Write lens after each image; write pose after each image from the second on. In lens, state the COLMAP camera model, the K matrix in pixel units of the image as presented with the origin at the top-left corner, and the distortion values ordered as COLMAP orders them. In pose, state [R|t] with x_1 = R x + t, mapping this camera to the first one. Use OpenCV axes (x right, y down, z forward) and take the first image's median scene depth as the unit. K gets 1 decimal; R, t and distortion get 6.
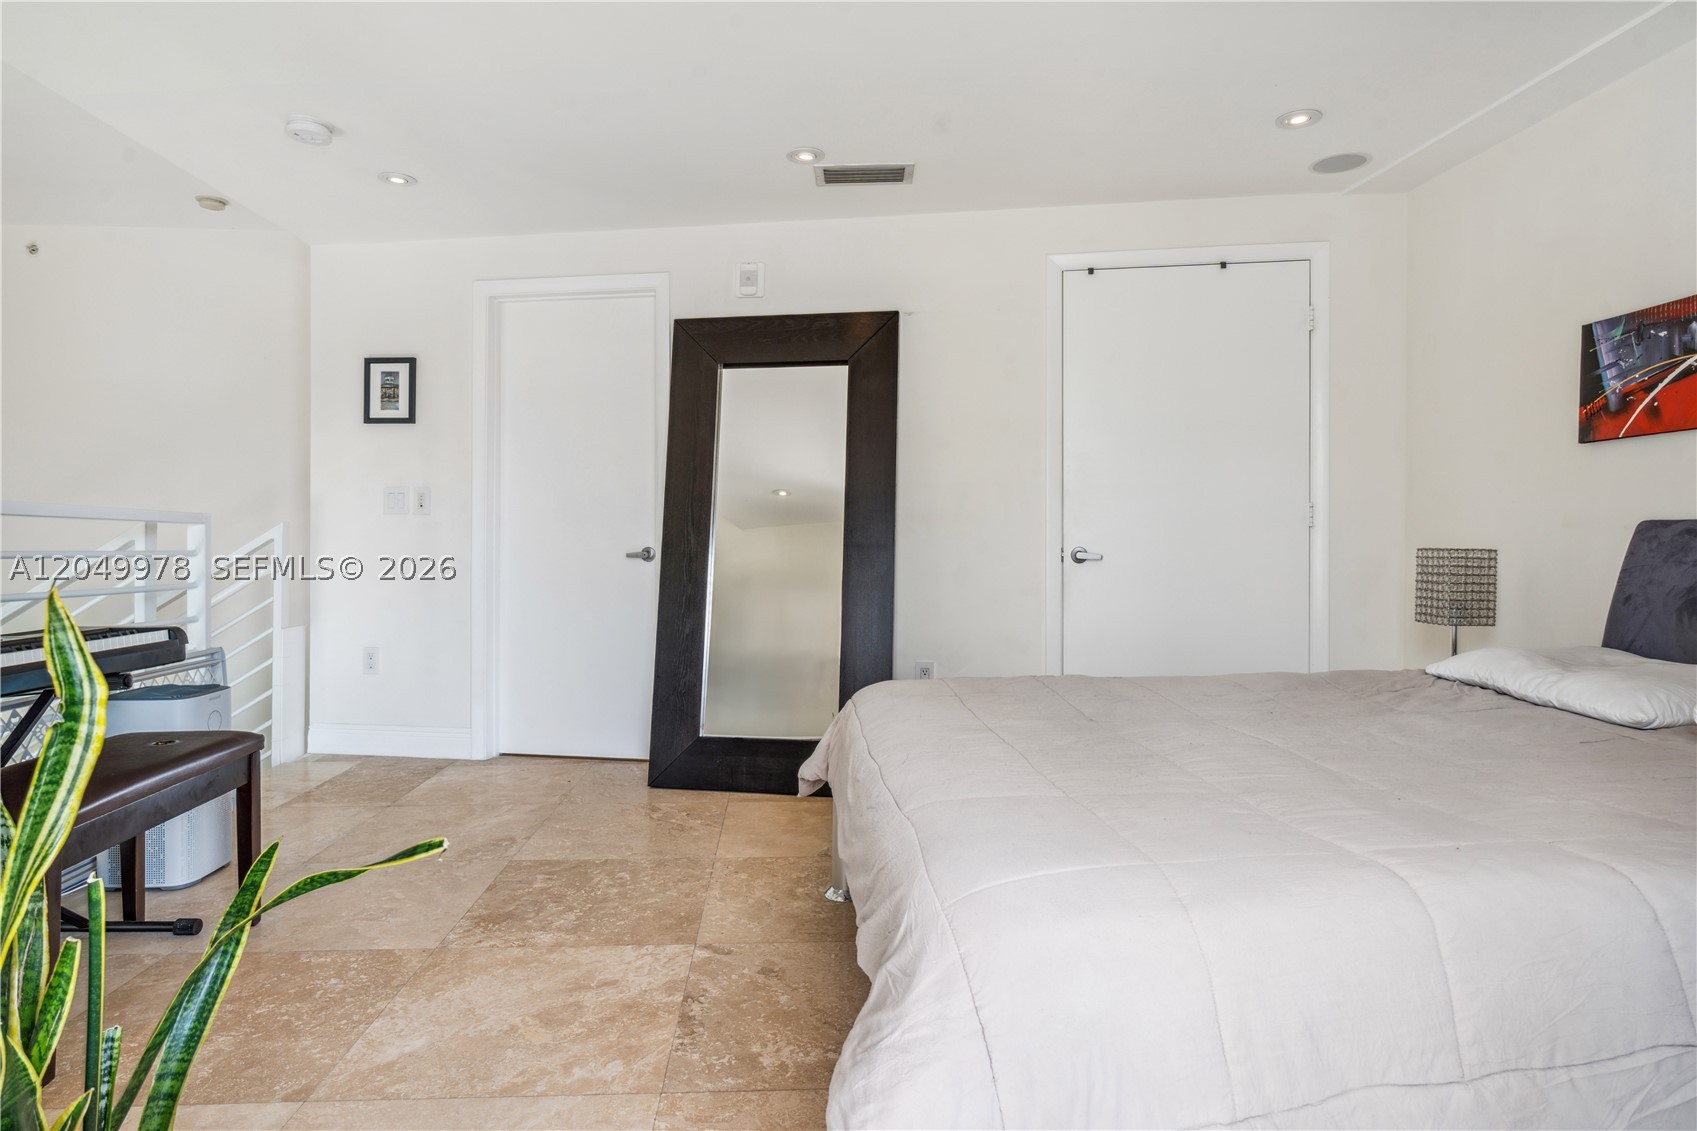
lens RADIAL K [[959.4, 0, 845.0], [0, 959.4, 559.5], [0, 0, 1]] dist [0.002785, 0.002959]
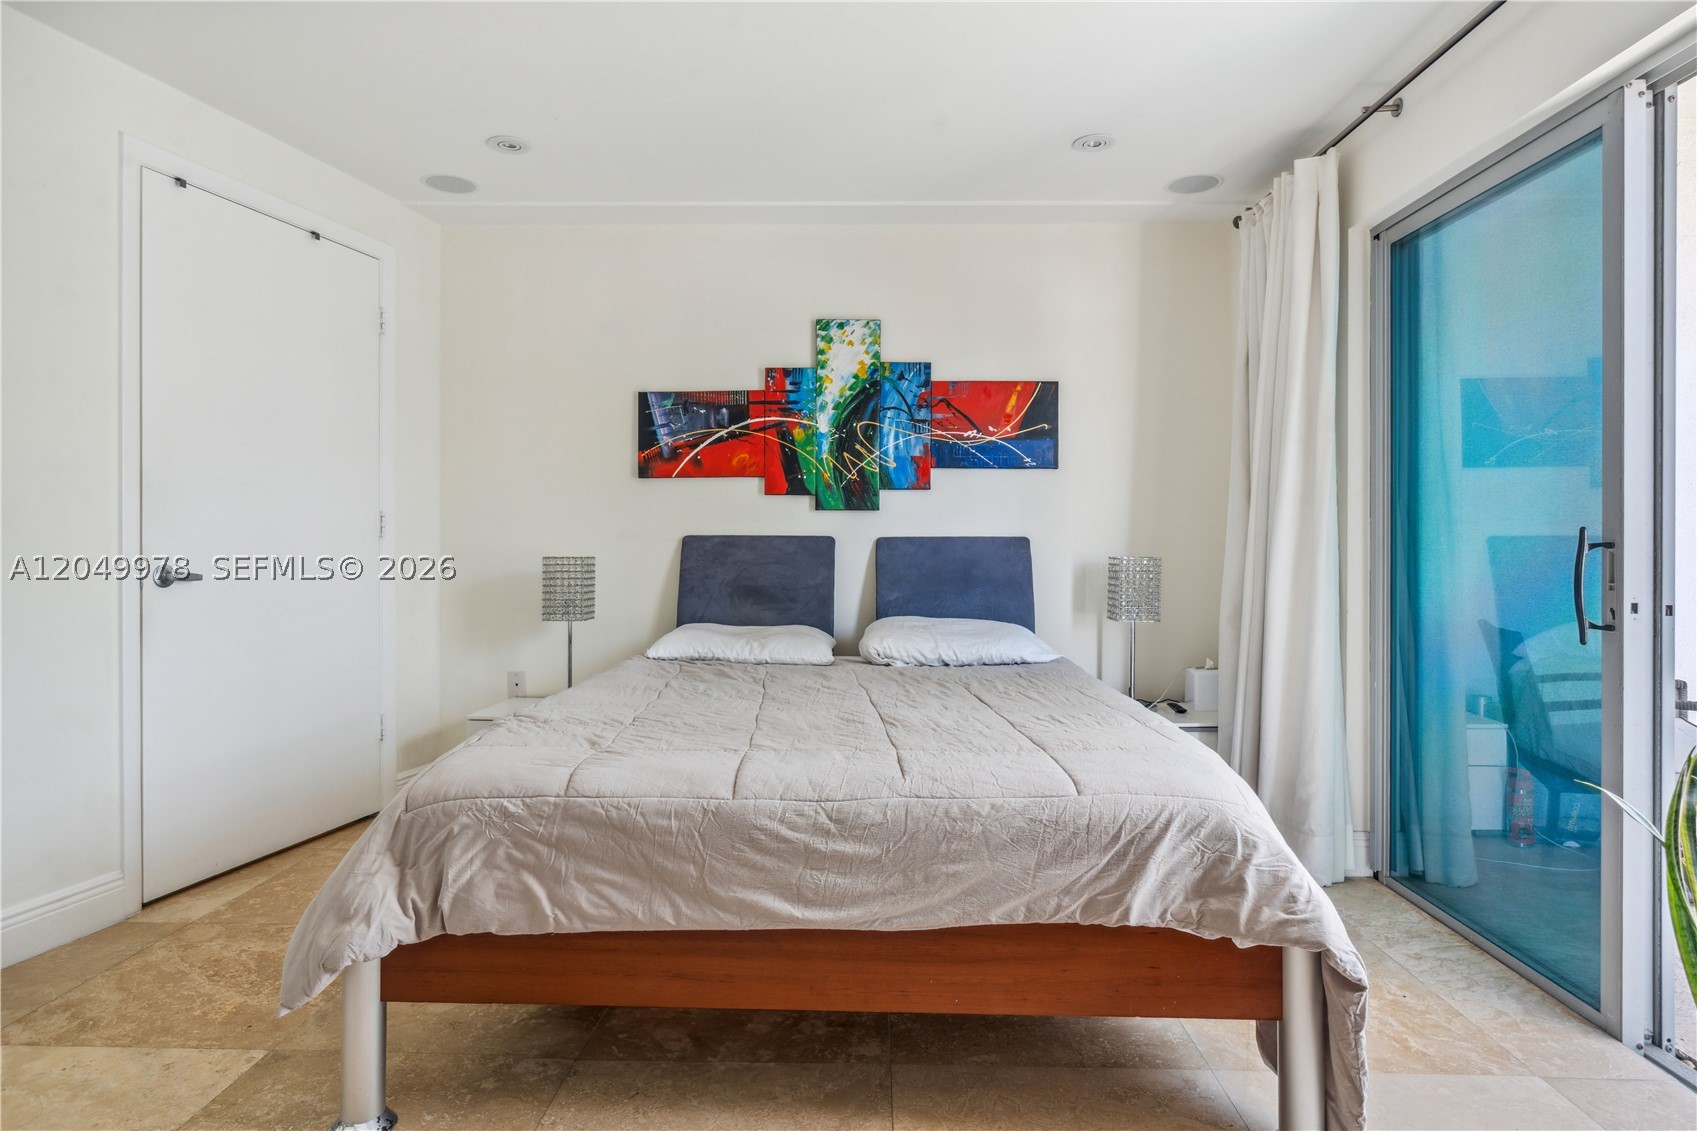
lens RADIAL K [[959.4, 0, 856.4], [0, 959.4, 557.0], [0, 0, 1]] dist [0.002785, 0.002959]
pose [[0.093029, -0.011484, 0.995597, -0.599102], [0.025805, 0.999625, 0.009120, -0.014670], [-0.995329, 0.024843, 0.093290, 0.609541]]
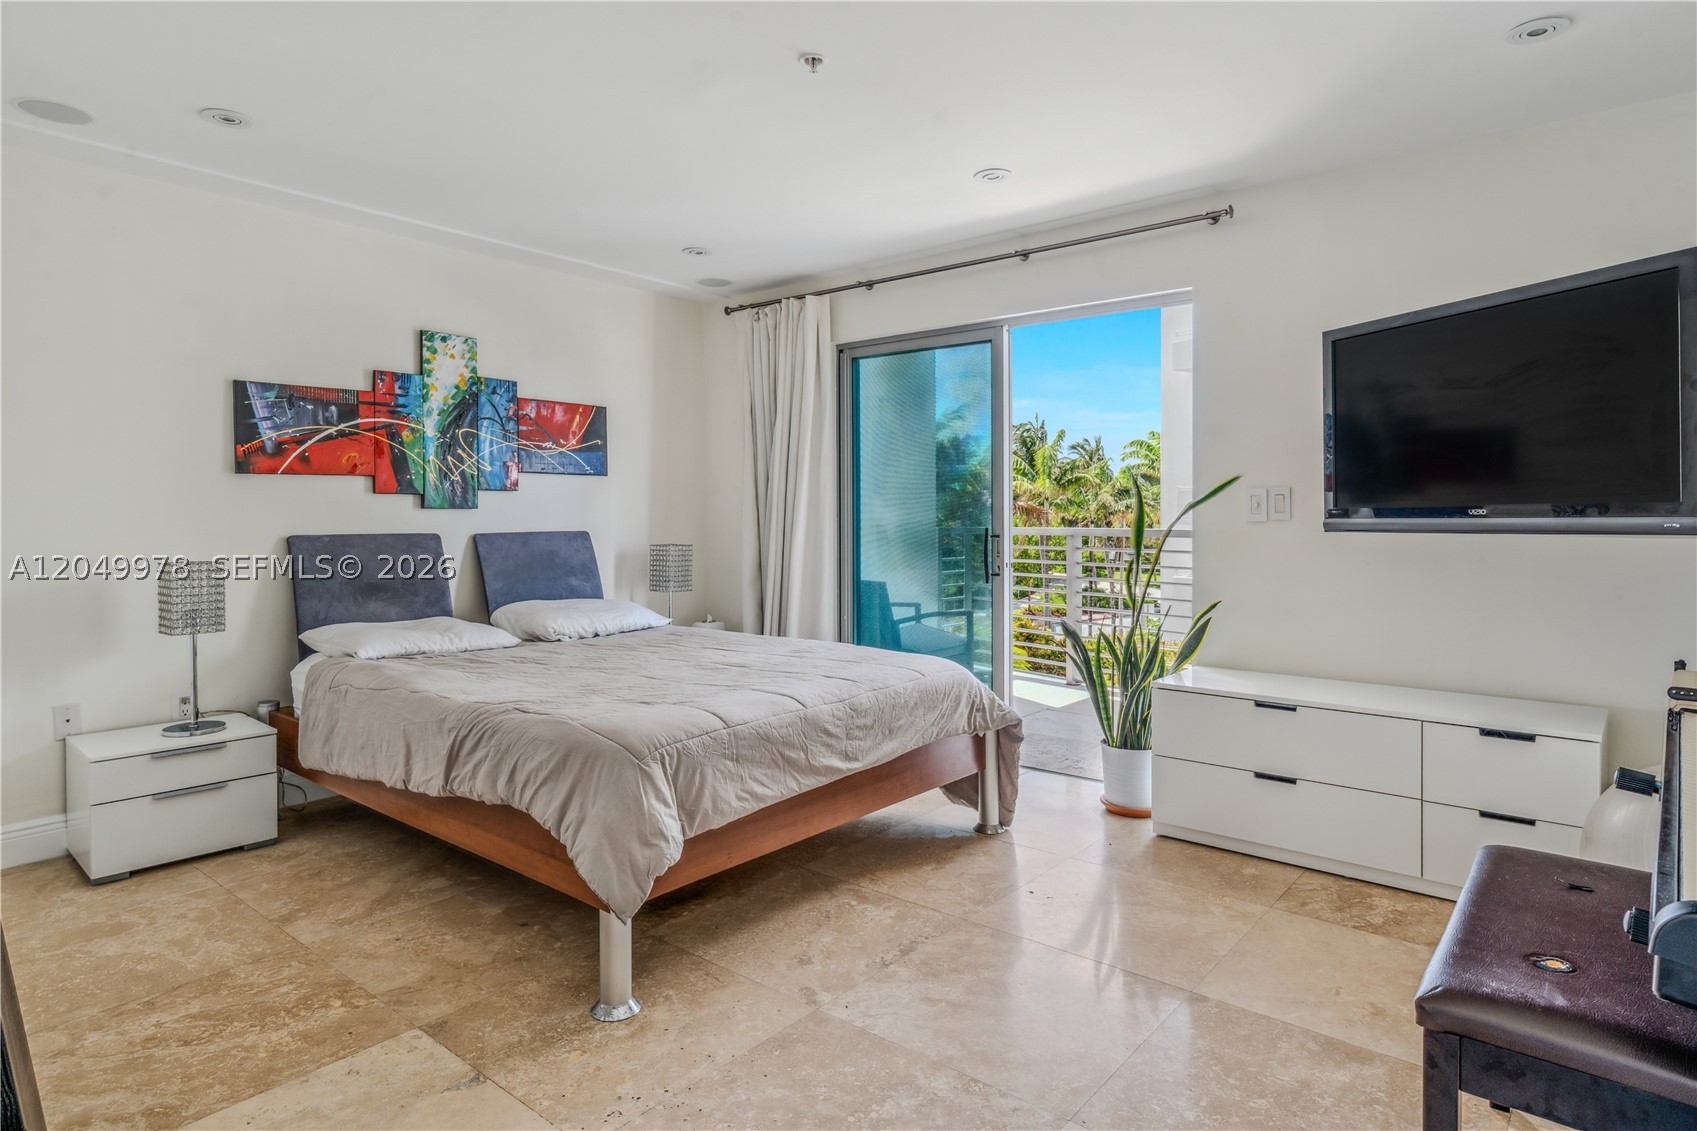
lens RADIAL K [[959.4, 0, 836.1], [0, 959.4, 555.5], [0, 0, 1]] dist [0.002785, 0.002959]
pose [[-0.725346, -0.032684, 0.687608, -0.715757], [0.018576, 0.997579, 0.067013, -0.089756], [-0.688134, 0.061381, -0.722983, 1.472239]]
